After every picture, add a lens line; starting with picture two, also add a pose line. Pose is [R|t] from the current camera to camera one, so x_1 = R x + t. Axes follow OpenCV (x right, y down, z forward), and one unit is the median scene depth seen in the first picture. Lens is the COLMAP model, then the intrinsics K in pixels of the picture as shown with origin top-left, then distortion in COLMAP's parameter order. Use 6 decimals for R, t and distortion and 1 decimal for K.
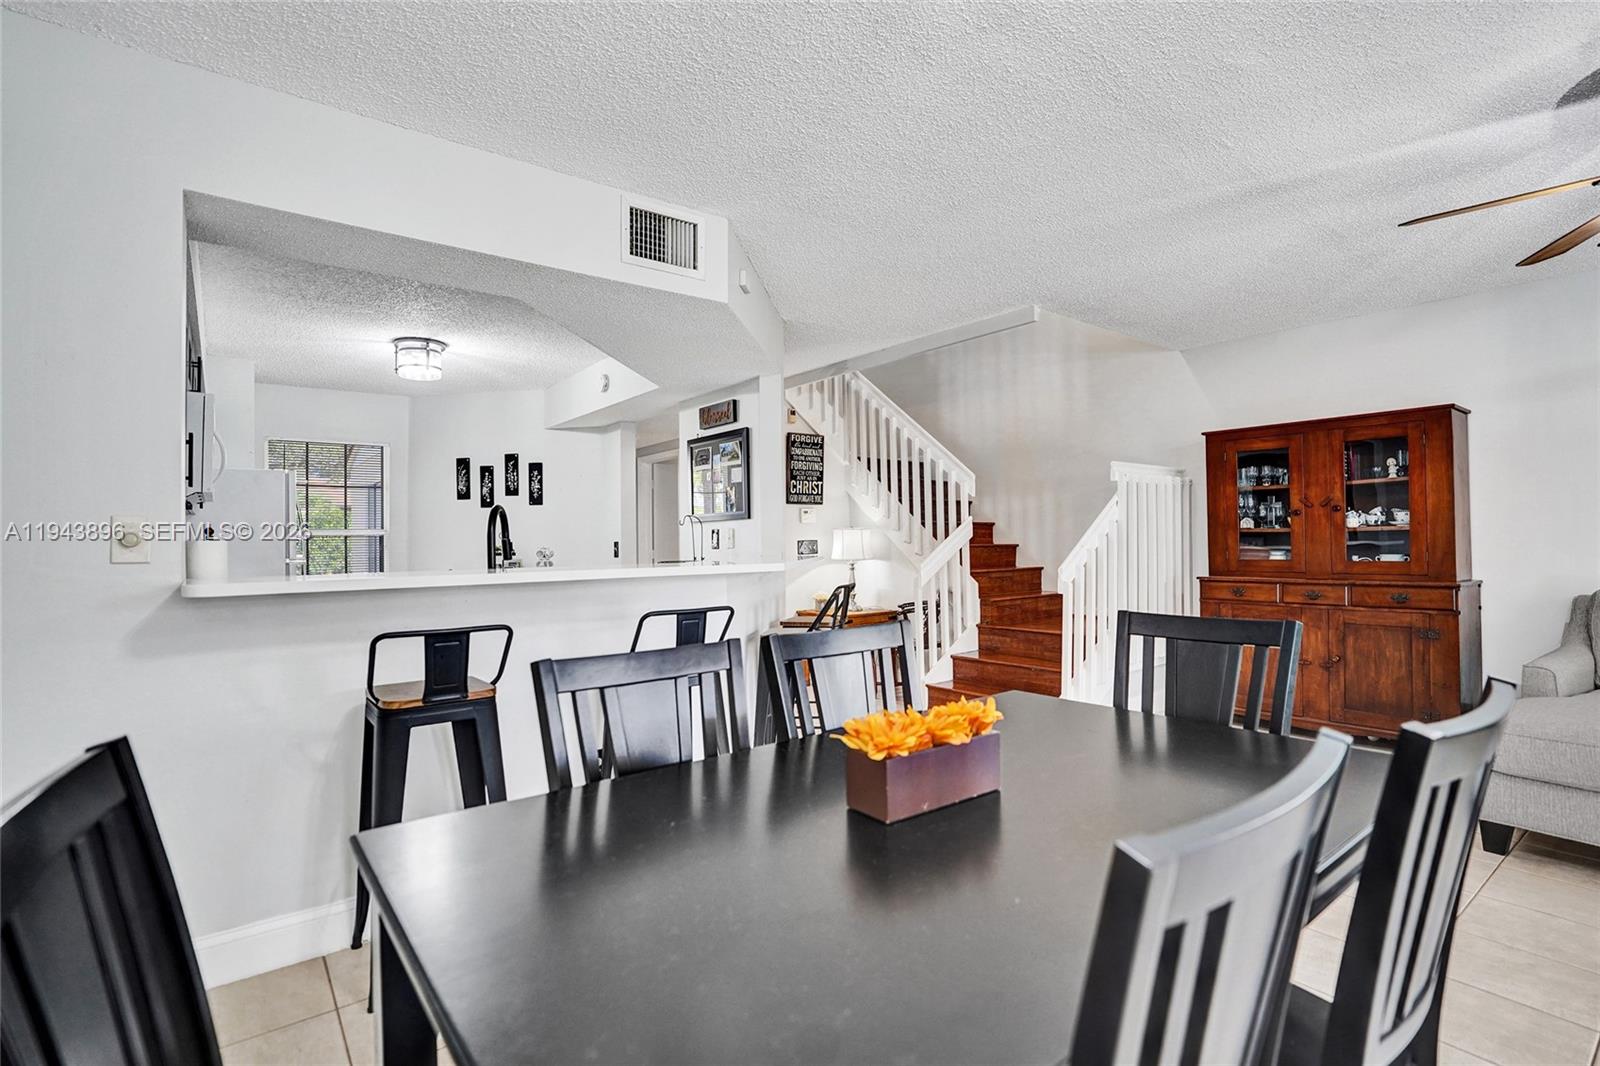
lens RADIAL K [[770.7, 0, 800.2], [0, 770.7, 529.1], [0, 0, 1]] dist [-0.056429, 0.027770]
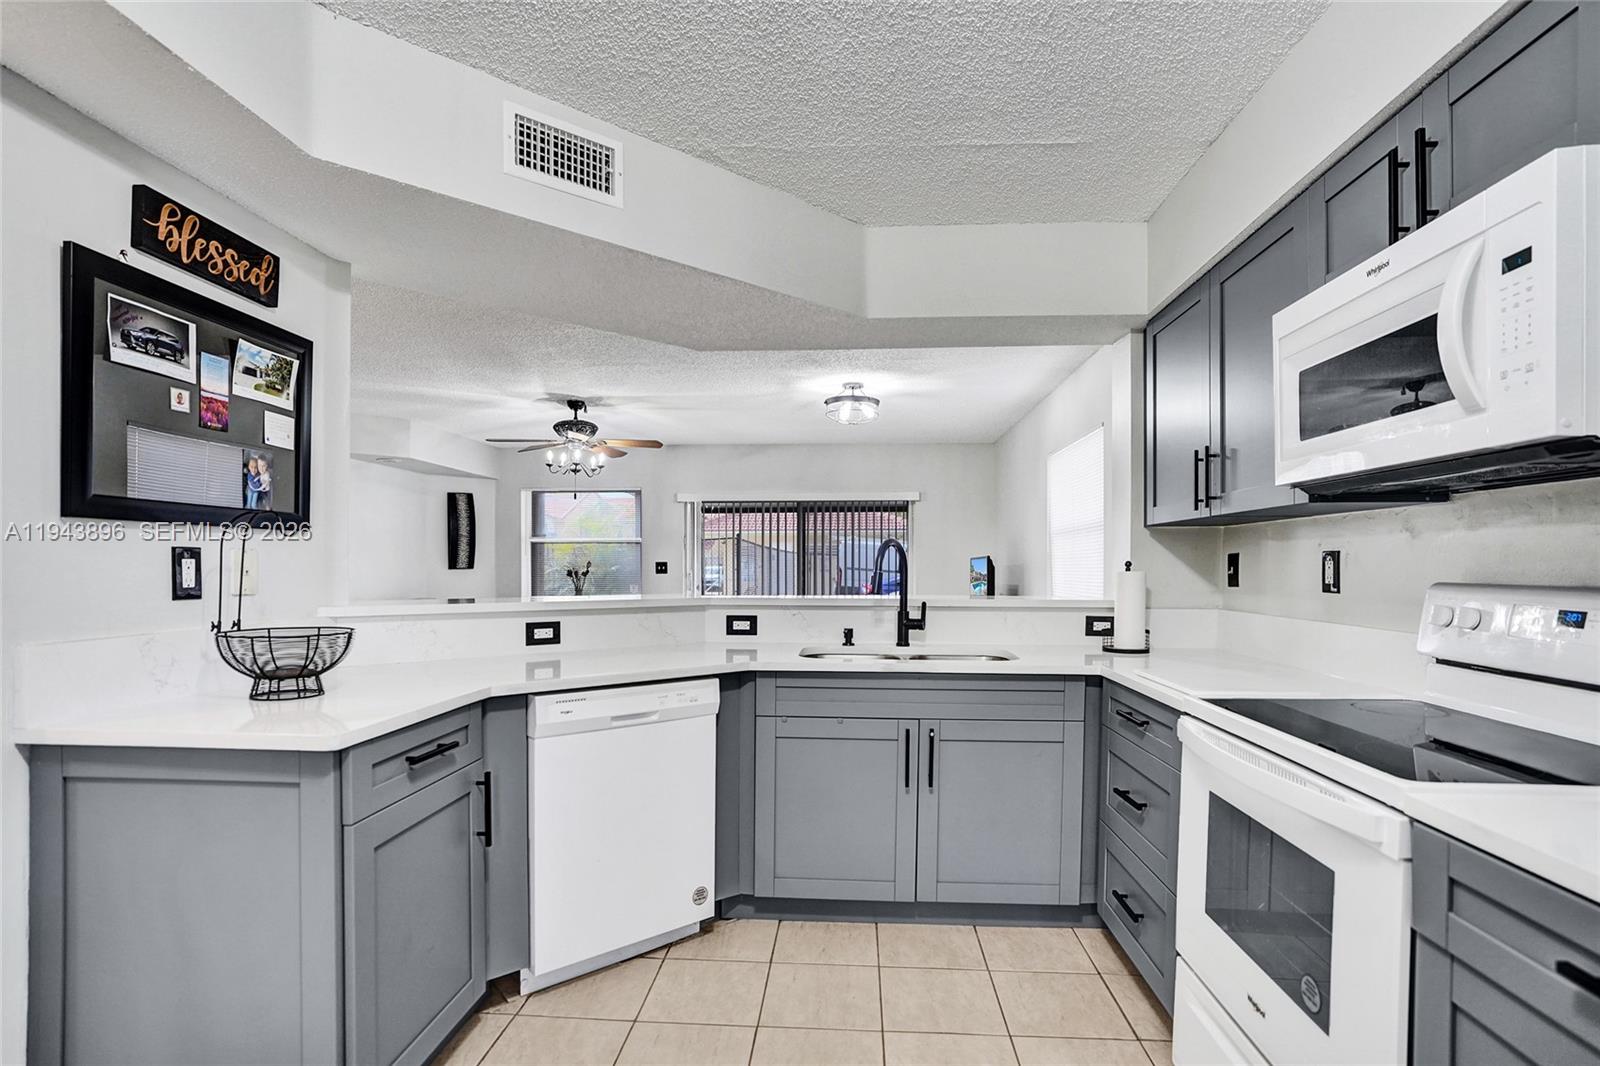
lens RADIAL K [[782.8, 0, 804.7], [0, 782.8, 576.1], [0, 0, 1]] dist [-0.058867, 0.028698]
pose [[-0.752980, 0.002422, 0.658038, -0.444092], [-0.003363, 0.999966, -0.007528, 0.012360], [-0.658034, -0.007882, -0.752947, 0.832792]]
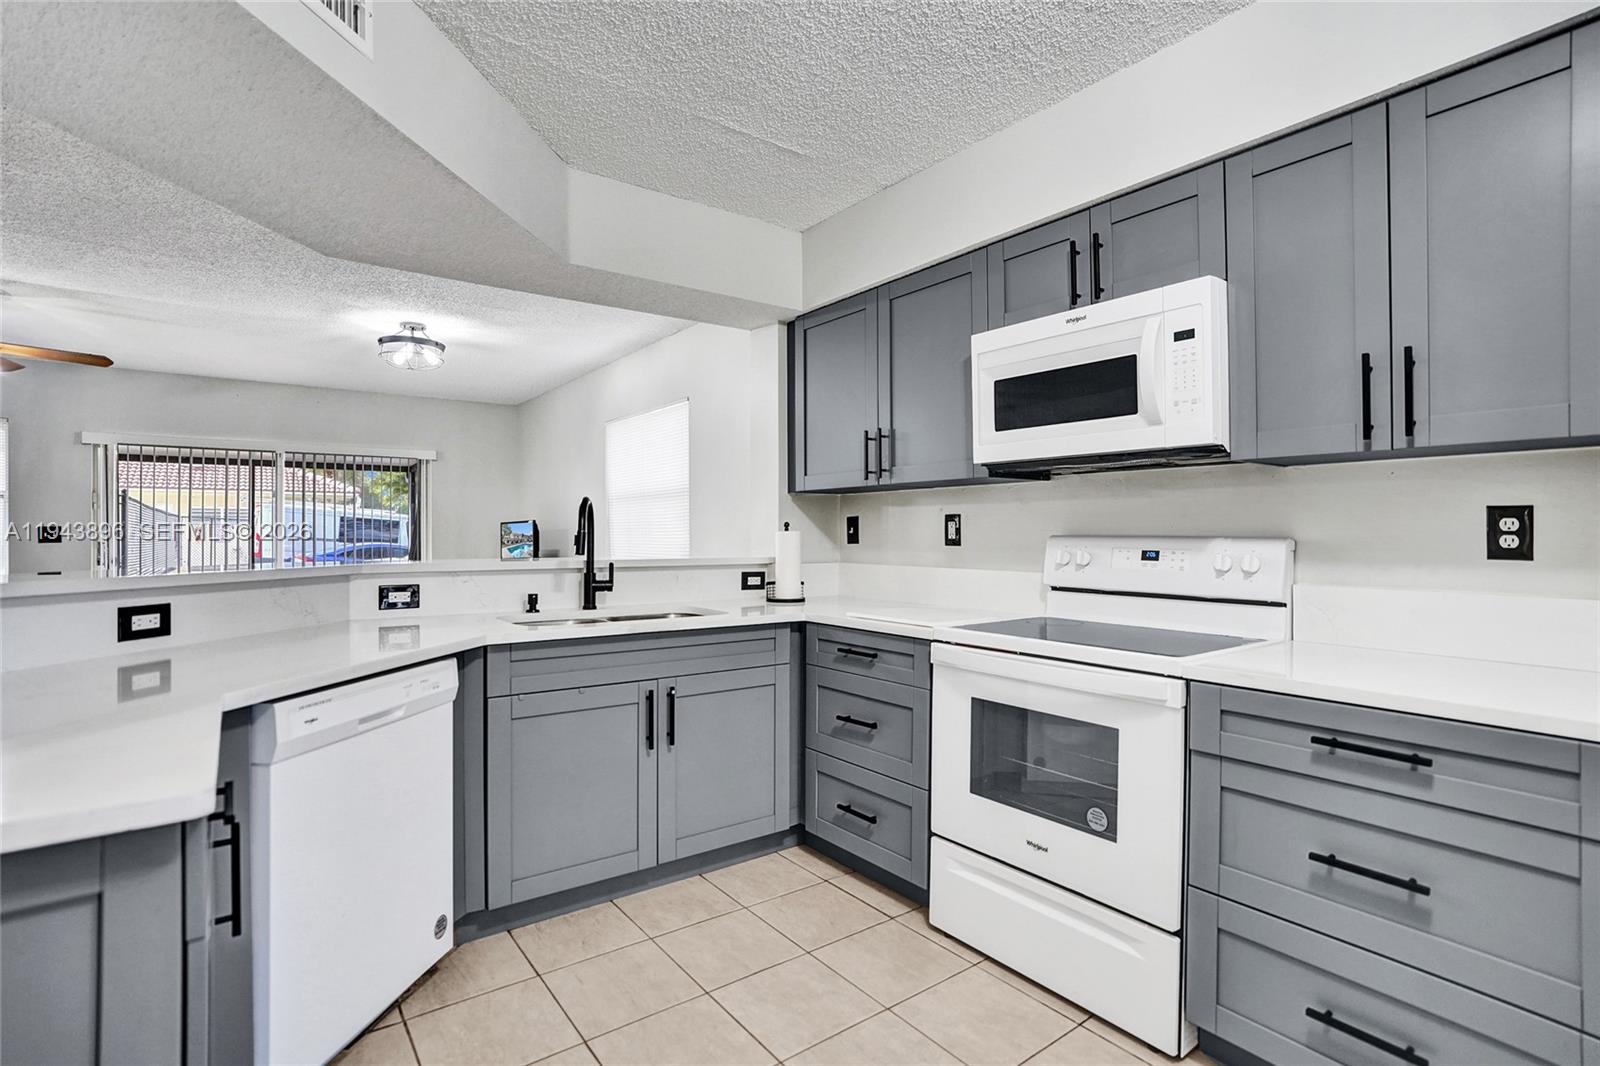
lens RADIAL K [[770.7, 0, 800.2], [0, 770.7, 529.1], [0, 0, 1]] dist [-0.056429, 0.027770]
pose [[-0.999841, 0.013914, 0.011165, -0.303483], [0.013649, 0.999632, -0.023457, 0.016387], [-0.011488, -0.023300, -0.999663, 0.883534]]
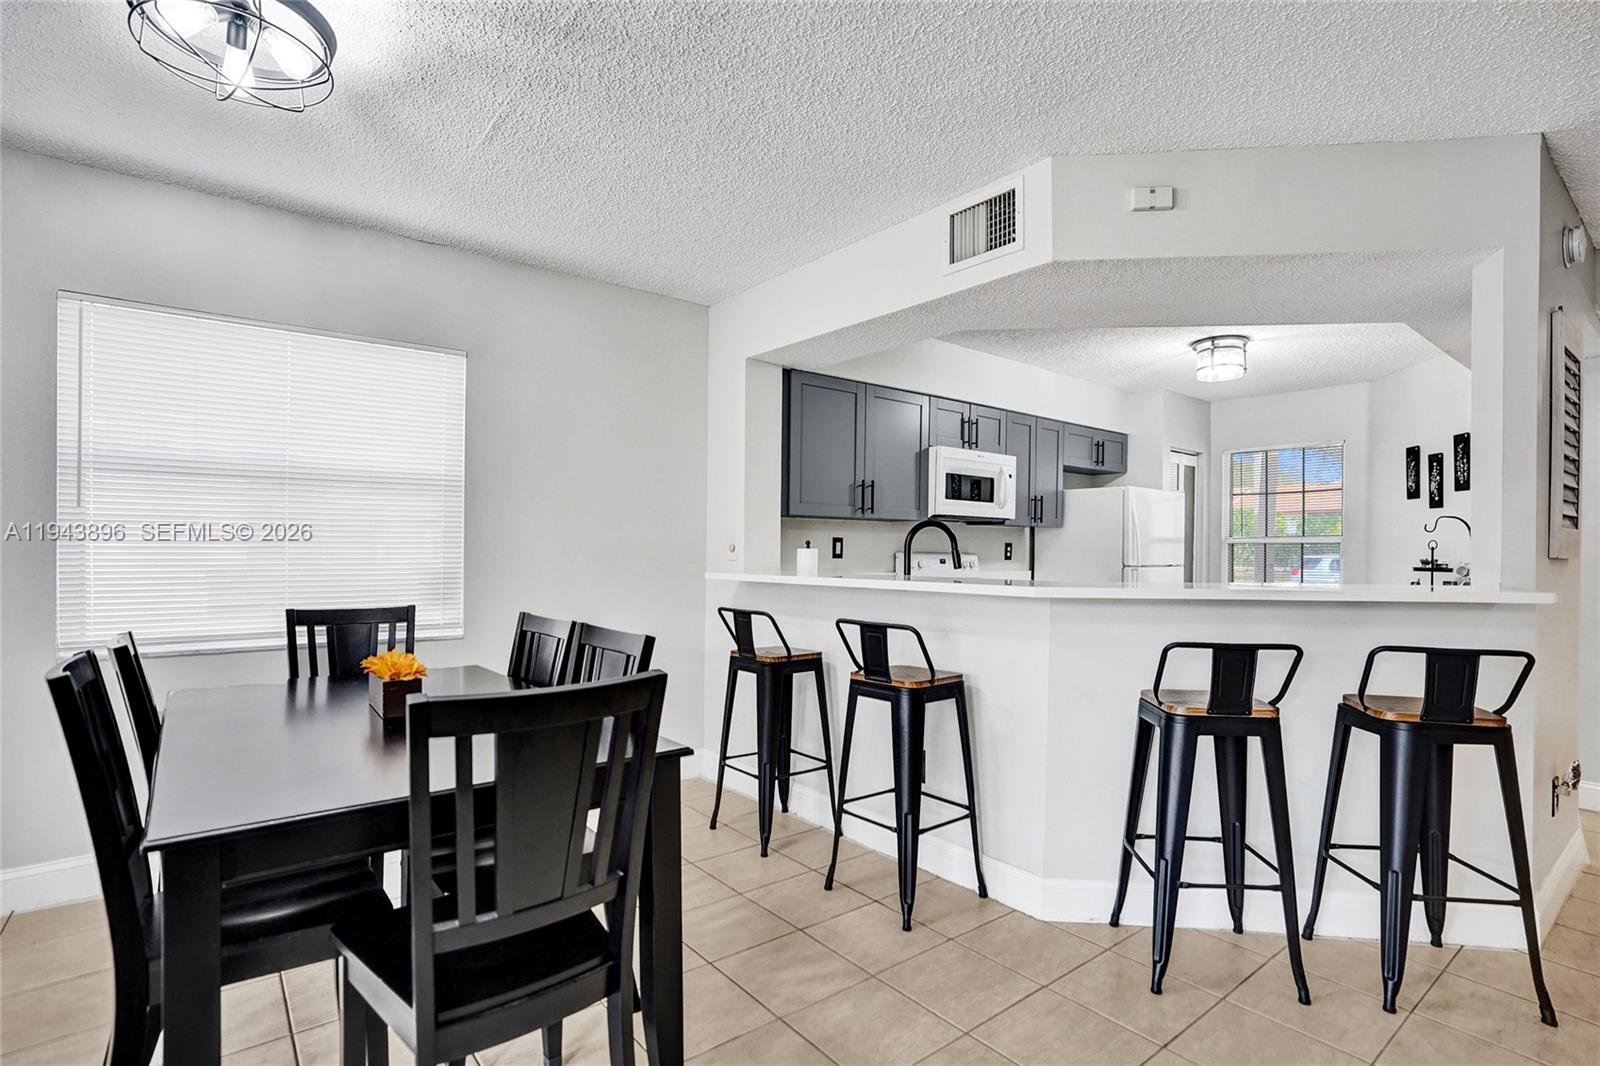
lens RADIAL K [[774.5, 0, 791.0], [0, 774.5, 547.5], [0, 0, 1]] dist [-0.051082, 0.019721]
pose [[0.011958, 0.012784, -0.999847, 0.342654], [0.007523, 0.999889, 0.012875, -0.003284], [0.999900, -0.007676, 0.011860, 0.348101]]
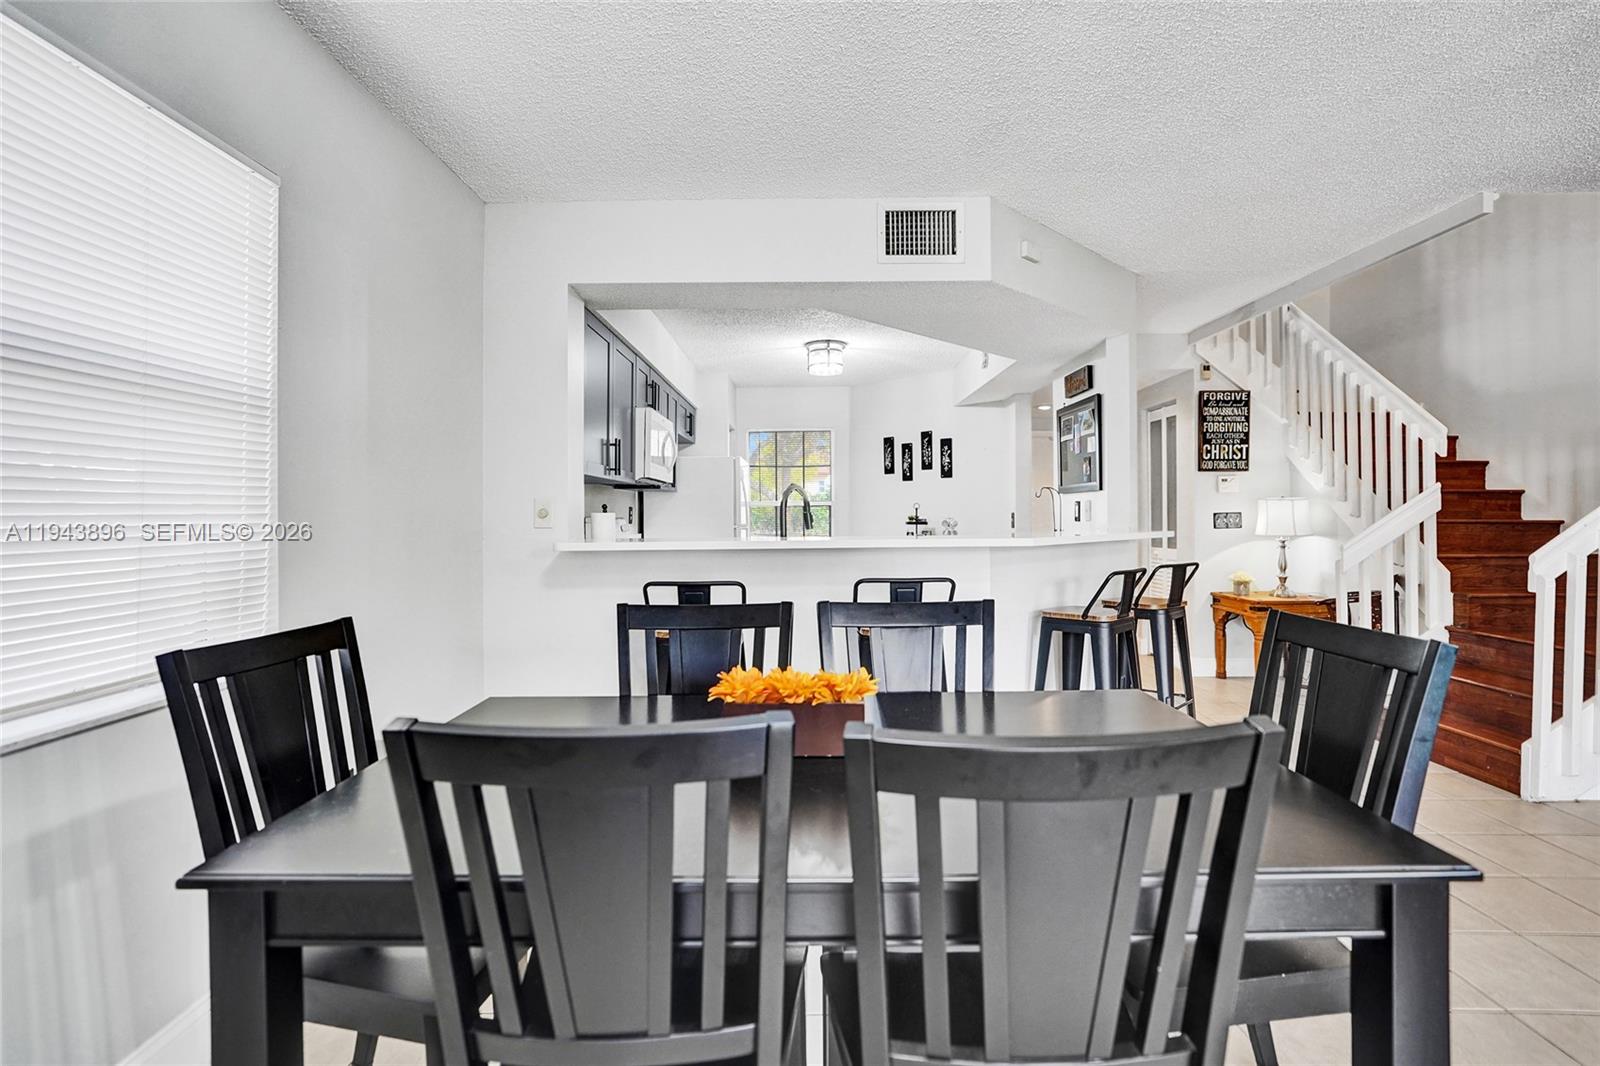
lens RADIAL K [[774.1, 0, 809.6], [0, 774.1, 509.7], [0, 0, 1]] dist [-0.021103, 0.001008]
pose [[0.793492, 0.005661, -0.608555, 0.164713], [0.004859, 0.999866, 0.015636, -0.004485], [0.608562, -0.015364, 0.793358, 0.019727]]
